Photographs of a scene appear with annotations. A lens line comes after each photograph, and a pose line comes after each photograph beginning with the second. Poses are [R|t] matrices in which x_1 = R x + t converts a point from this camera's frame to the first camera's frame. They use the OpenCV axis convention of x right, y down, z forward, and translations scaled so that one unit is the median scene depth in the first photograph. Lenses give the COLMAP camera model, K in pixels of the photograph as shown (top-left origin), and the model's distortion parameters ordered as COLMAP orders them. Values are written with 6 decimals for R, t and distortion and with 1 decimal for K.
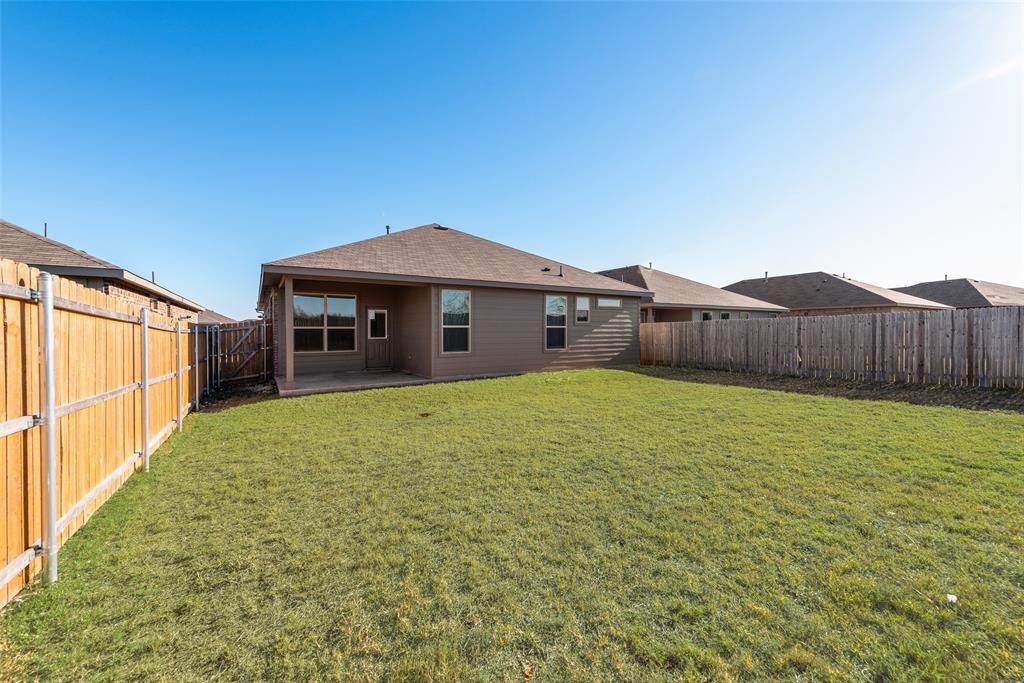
lens RADIAL K [[407.9, 0, 521.7], [0, 407.9, 333.4], [0, 0, 1]] dist [0.011528, -0.000243]
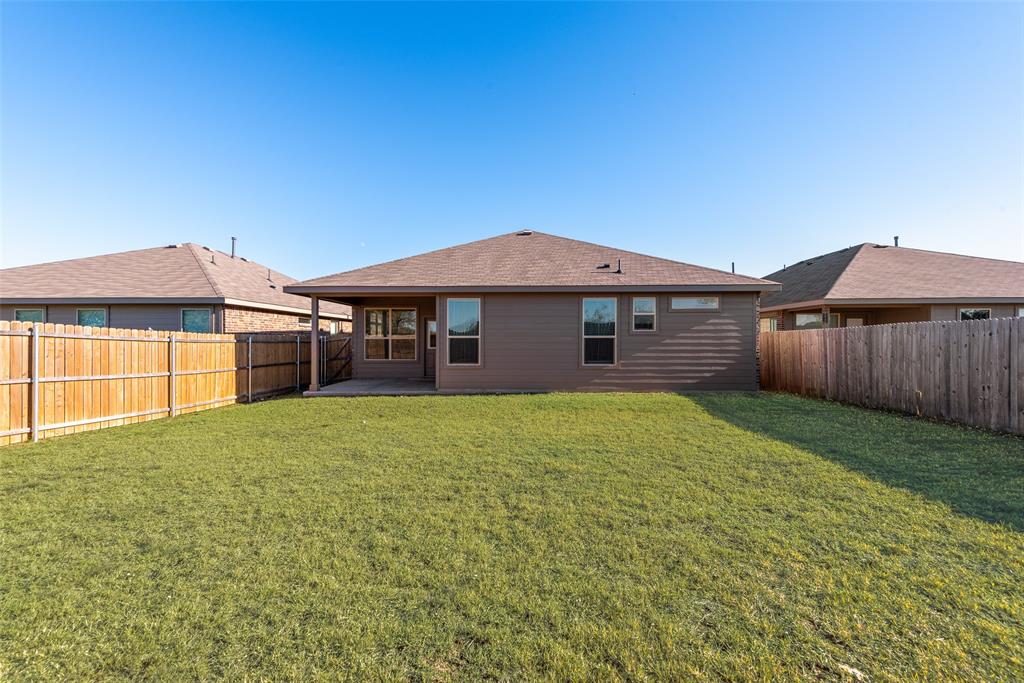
lens RADIAL K [[407.9, 0, 519.7], [0, 407.9, 334.6], [0, 0, 1]] dist [0.011528, -0.000243]
pose [[0.820462, -0.007209, -0.571656, 0.423155], [-0.005383, 0.999779, -0.020333, -0.003163], [0.571676, 0.019759, 0.820242, 0.262512]]
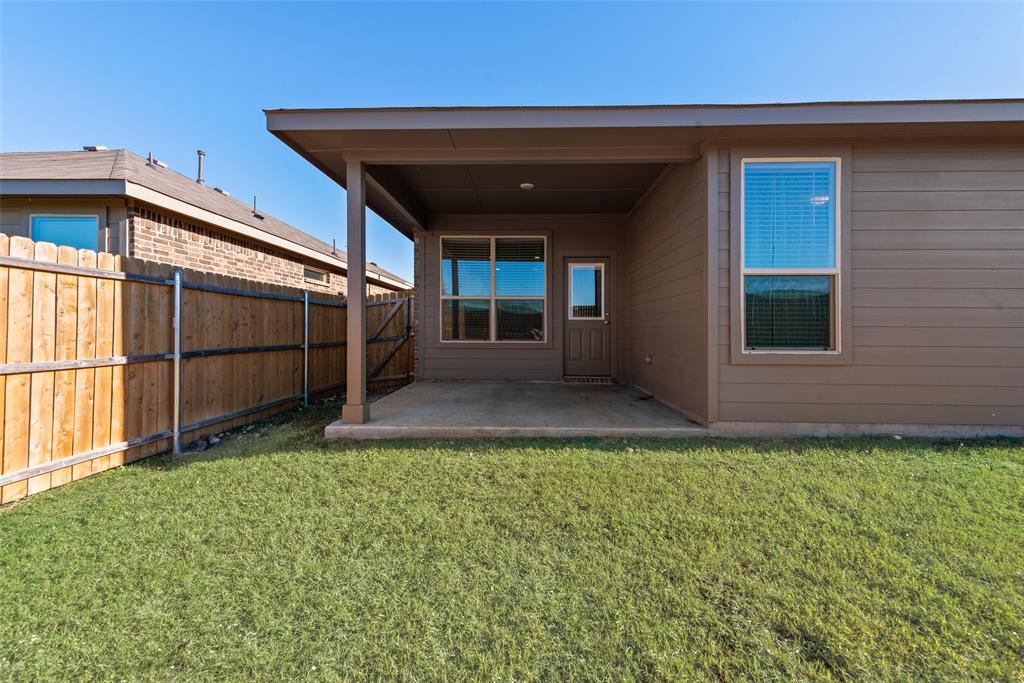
lens RADIAL K [[407.9, 0, 515.0], [0, 407.9, 326.8], [0, 0, 1]] dist [0.011528, -0.000243]
pose [[0.816217, 0.000777, -0.577745, -0.131027], [-0.010412, 0.999856, -0.013365, 0.029660], [0.577652, 0.016925, 0.816108, 0.532375]]
